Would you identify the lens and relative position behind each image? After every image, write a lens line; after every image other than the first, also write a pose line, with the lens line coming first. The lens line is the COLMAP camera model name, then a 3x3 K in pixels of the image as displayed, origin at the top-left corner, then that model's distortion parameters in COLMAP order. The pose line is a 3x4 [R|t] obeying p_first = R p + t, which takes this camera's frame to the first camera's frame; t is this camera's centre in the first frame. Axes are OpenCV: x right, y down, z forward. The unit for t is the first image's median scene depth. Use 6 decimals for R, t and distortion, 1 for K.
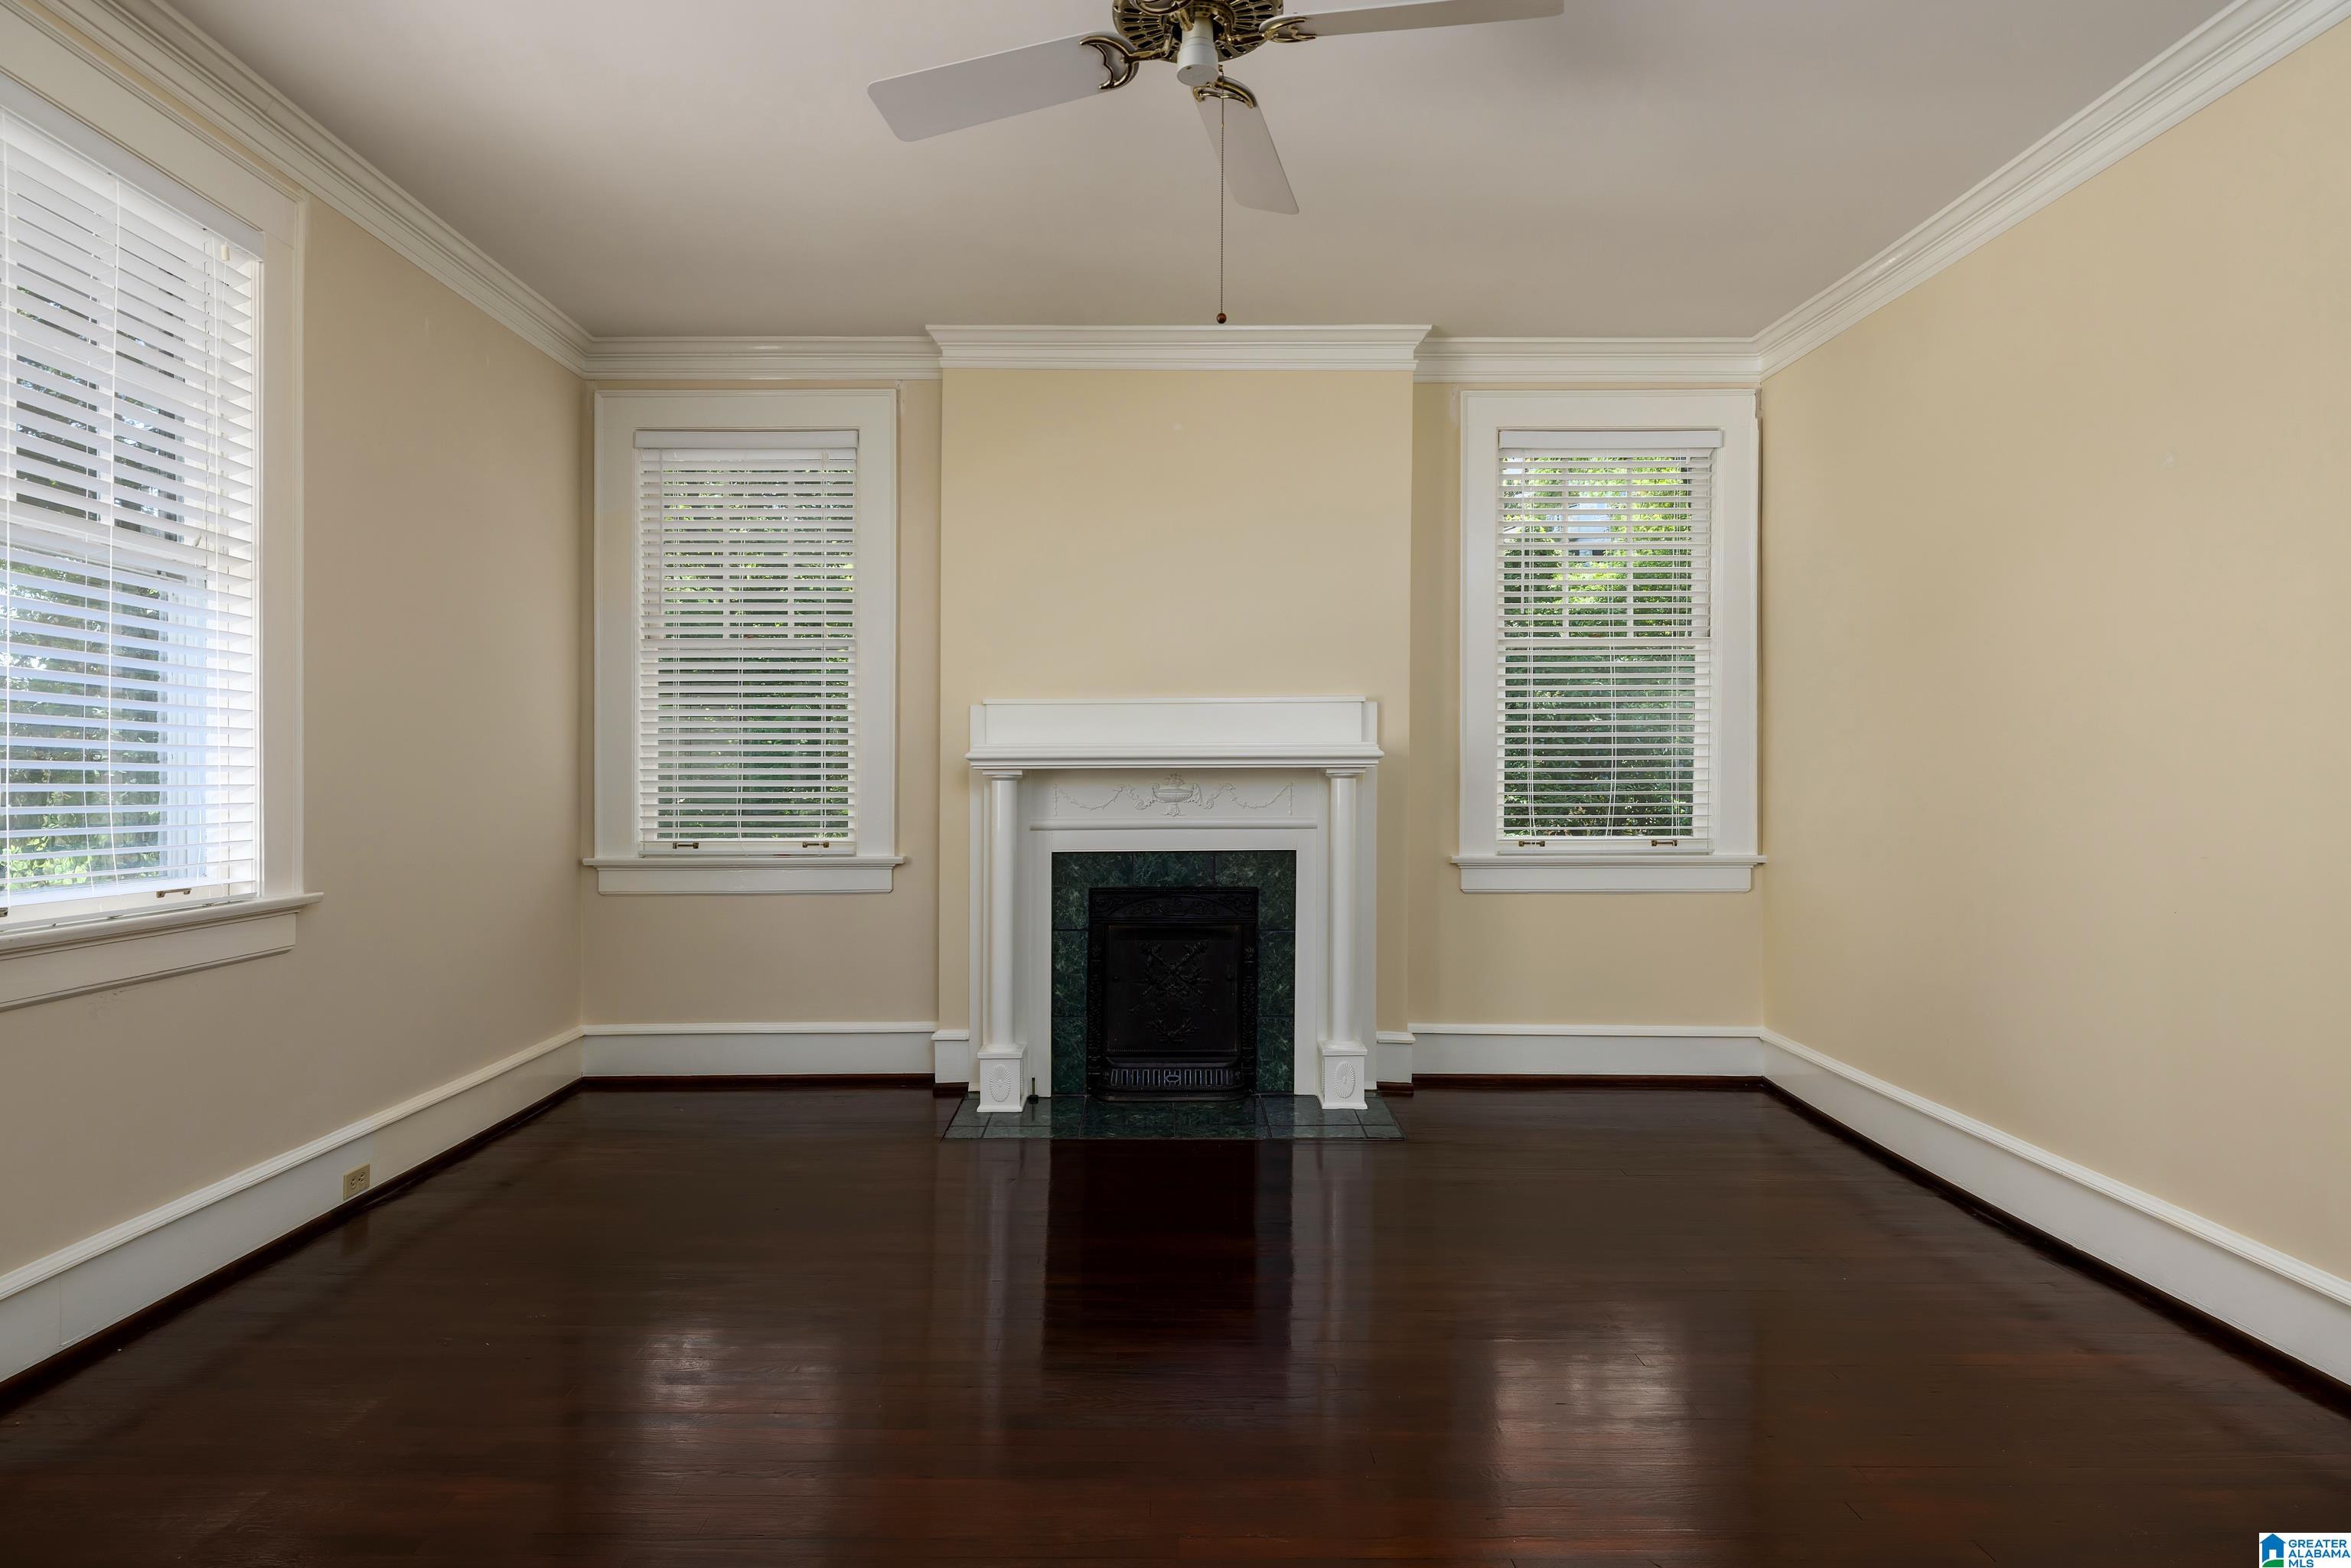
lens RADIAL K [[1324.7, 0, 1131.8], [0, 1324.7, 782.3], [0, 0, 1]] dist [0.004049, 0.000880]
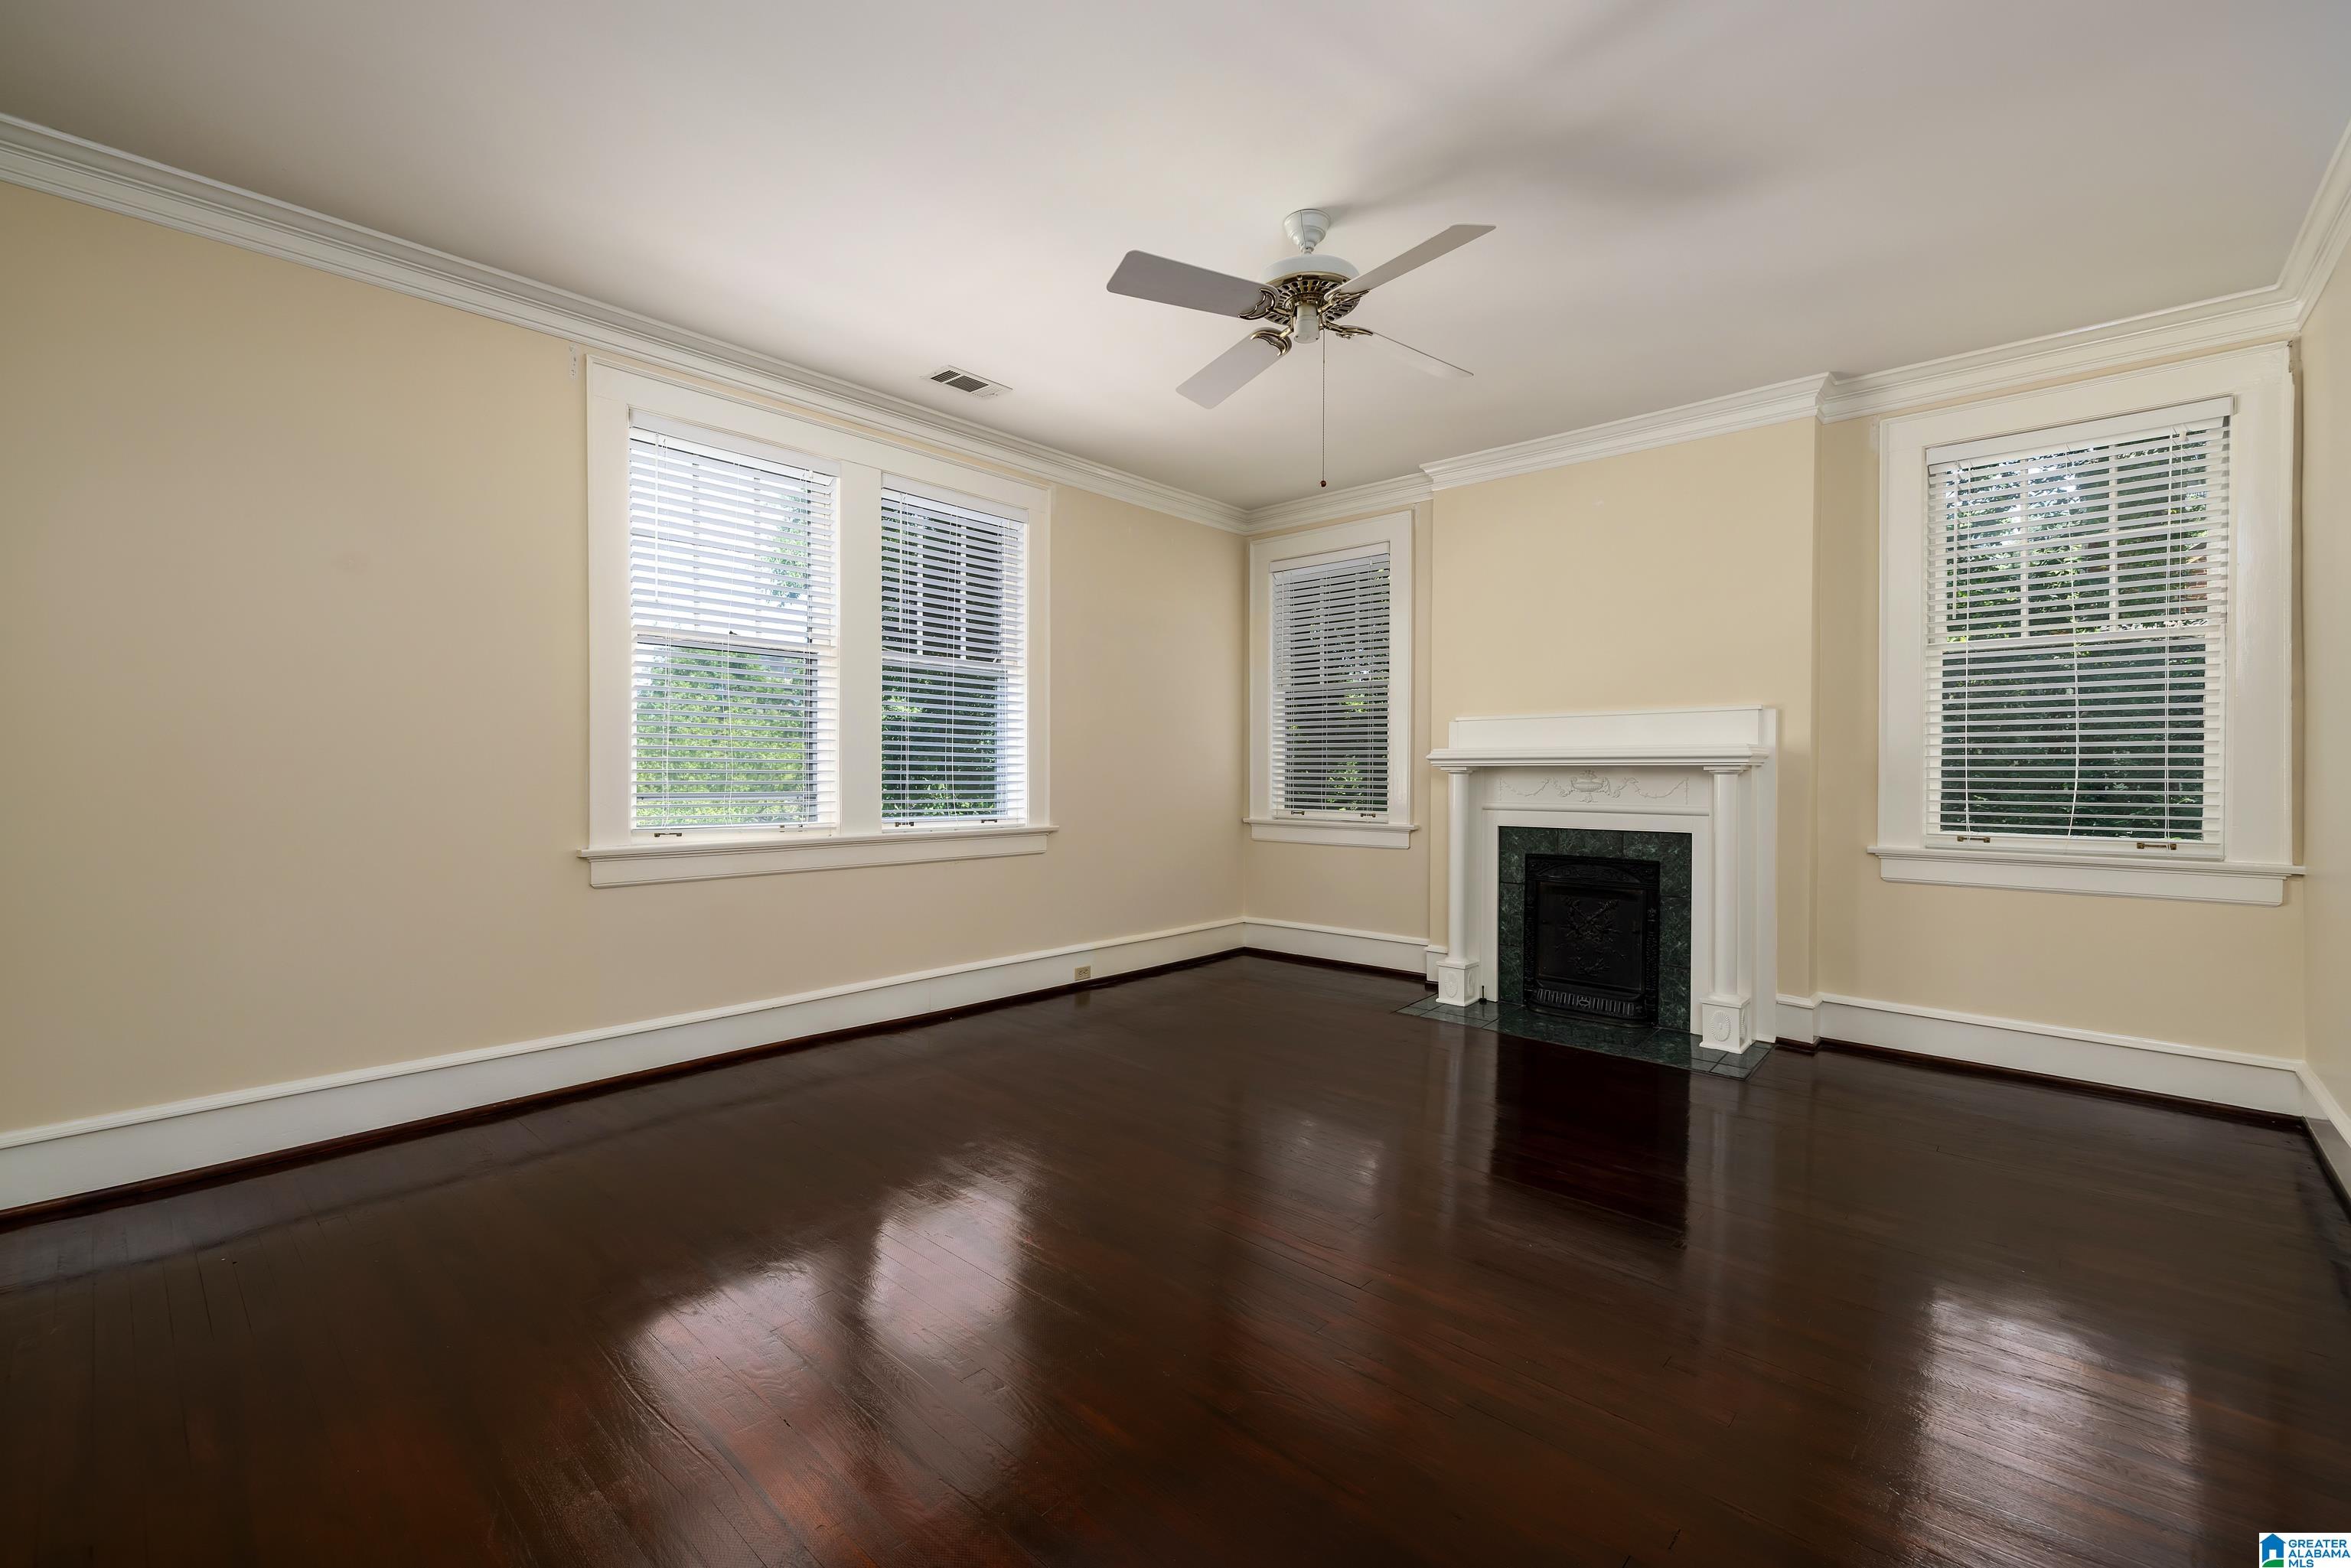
lens RADIAL K [[976.6, 0, 1140.5], [0, 976.6, 777.2], [0, 0, 1]] dist [0.008994, -0.000821]
pose [[0.730948, 0.010319, -0.682355, 0.363144], [-0.009895, 0.999941, 0.004522, 0.000744], [0.682361, 0.003446, 0.731007, -0.006576]]
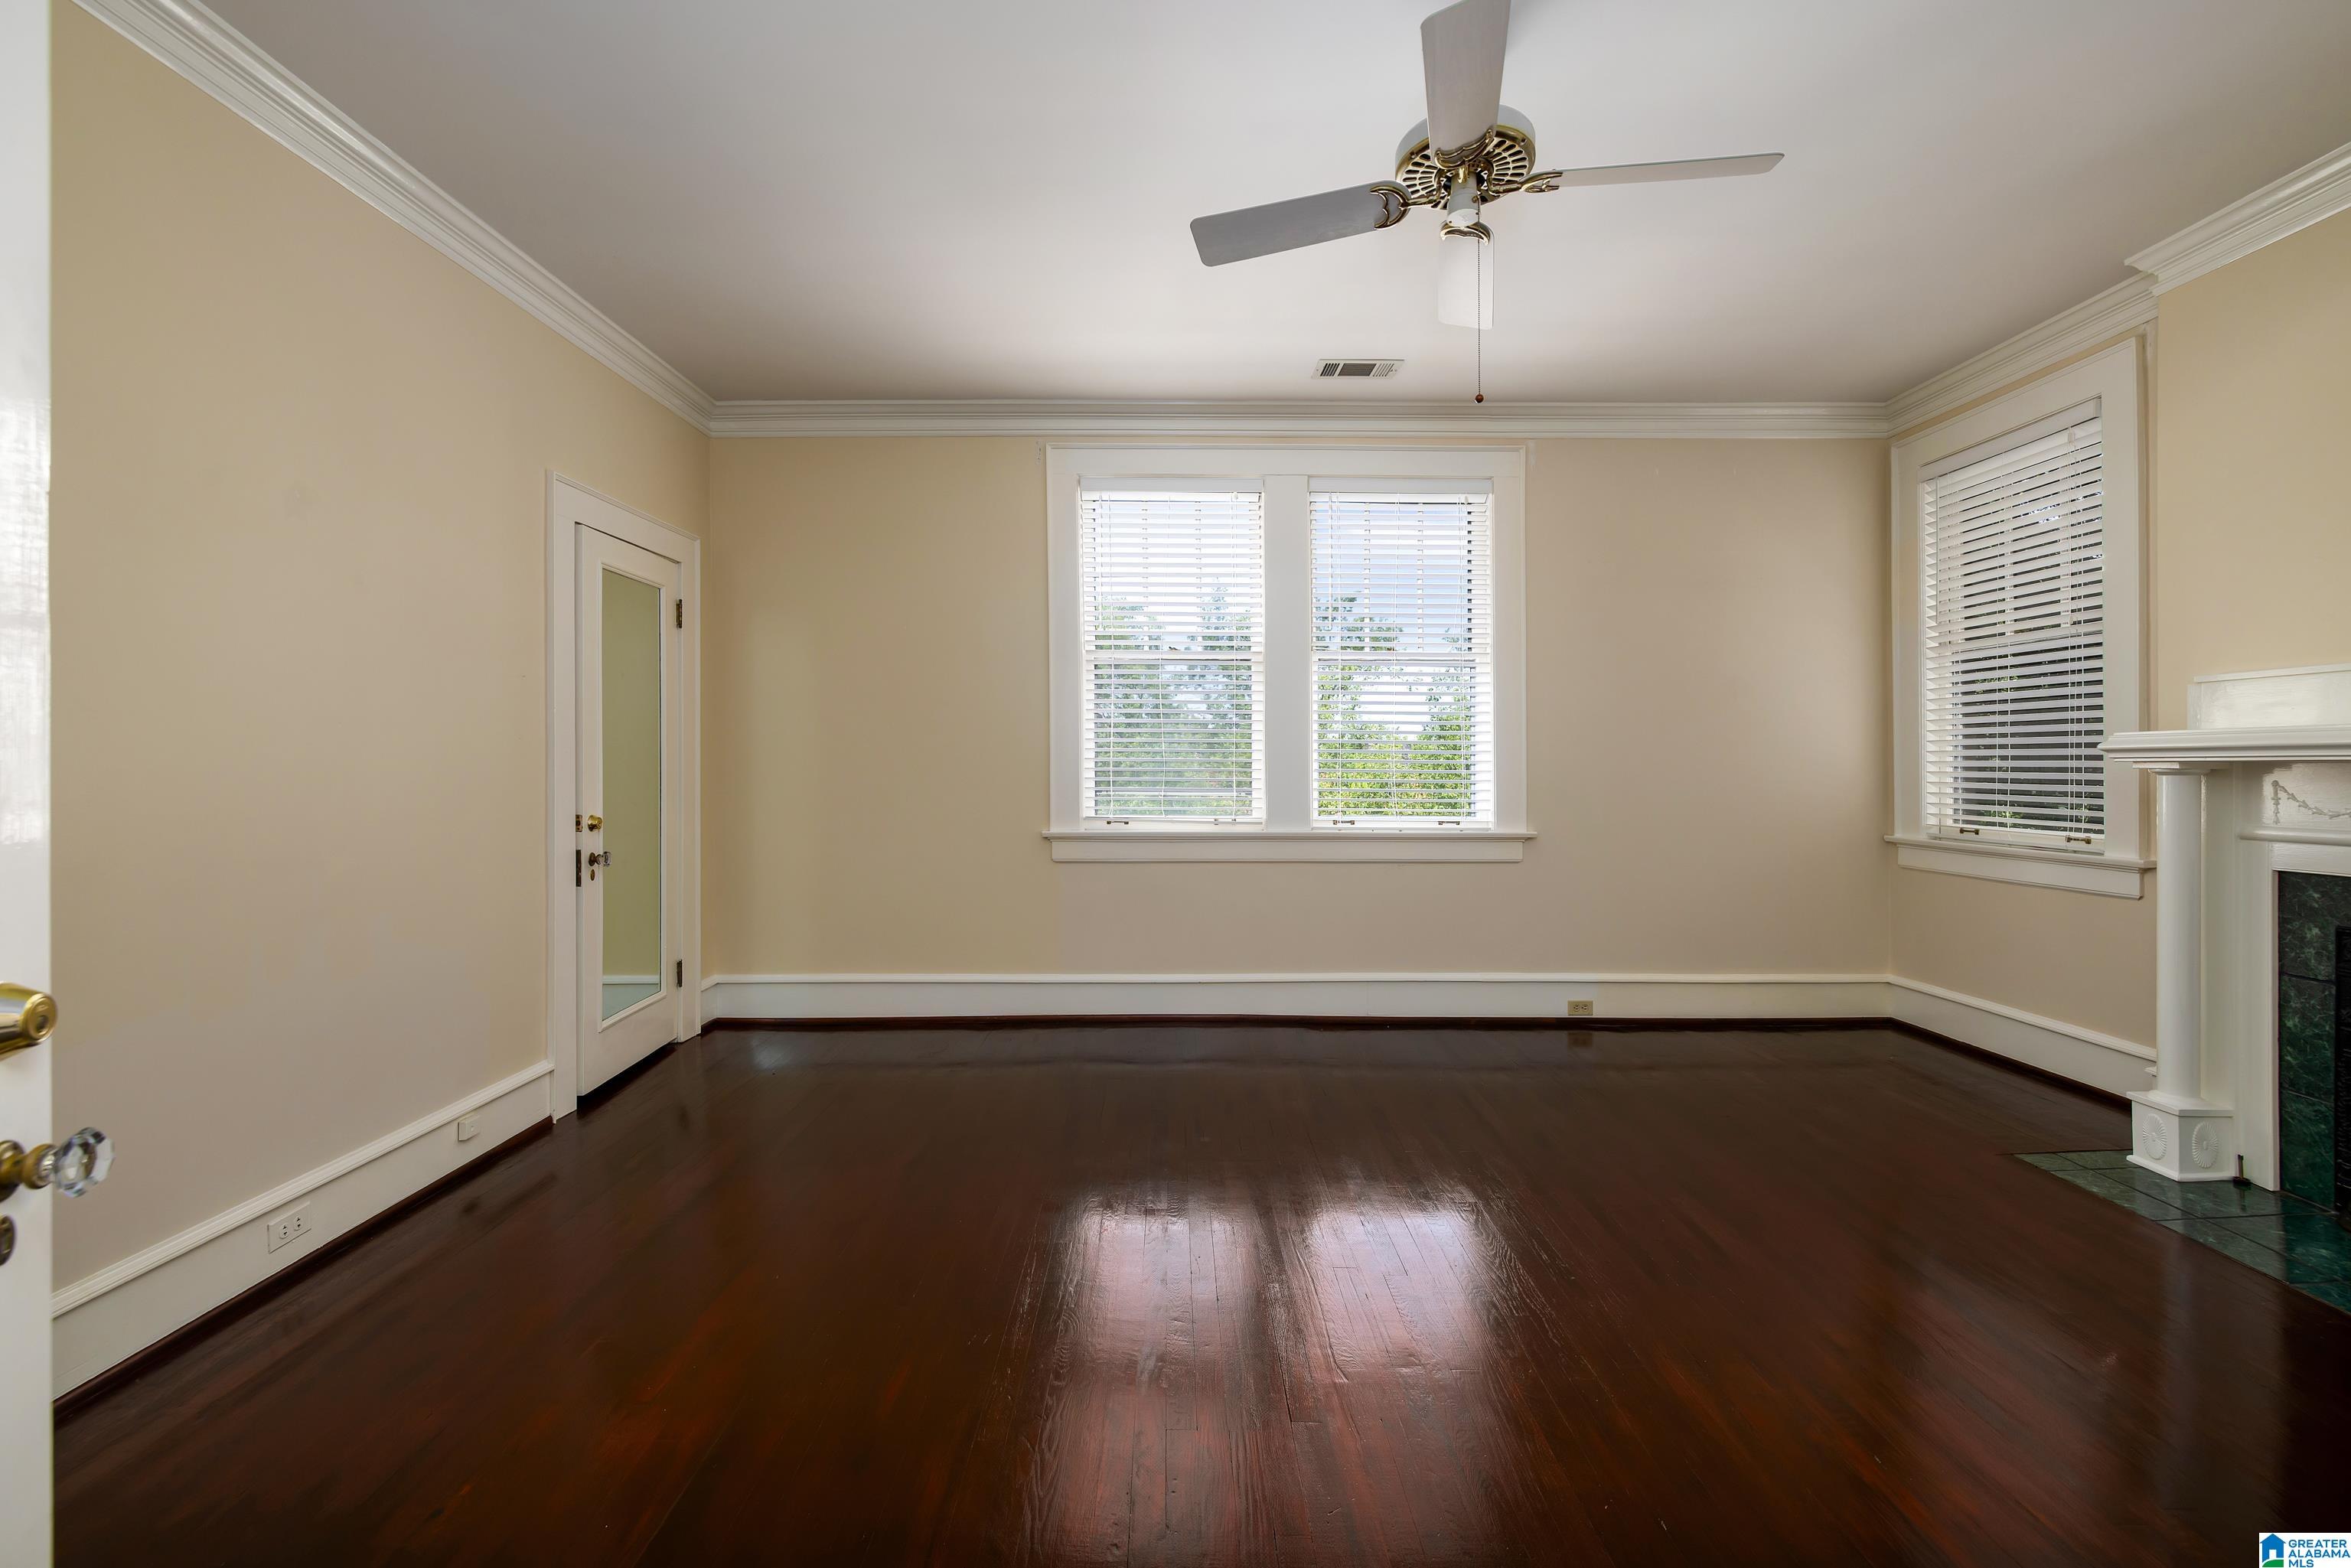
lens RADIAL K [[976.6, 0, 1164.5], [0, 976.6, 771.2], [0, 0, 1]] dist [0.008994, -0.000821]
pose [[0.012919, 0.010049, -0.999866, 0.496476], [-0.008249, 0.999917, 0.009943, -0.004907], [0.999883, 0.008120, 0.013001, 0.350736]]
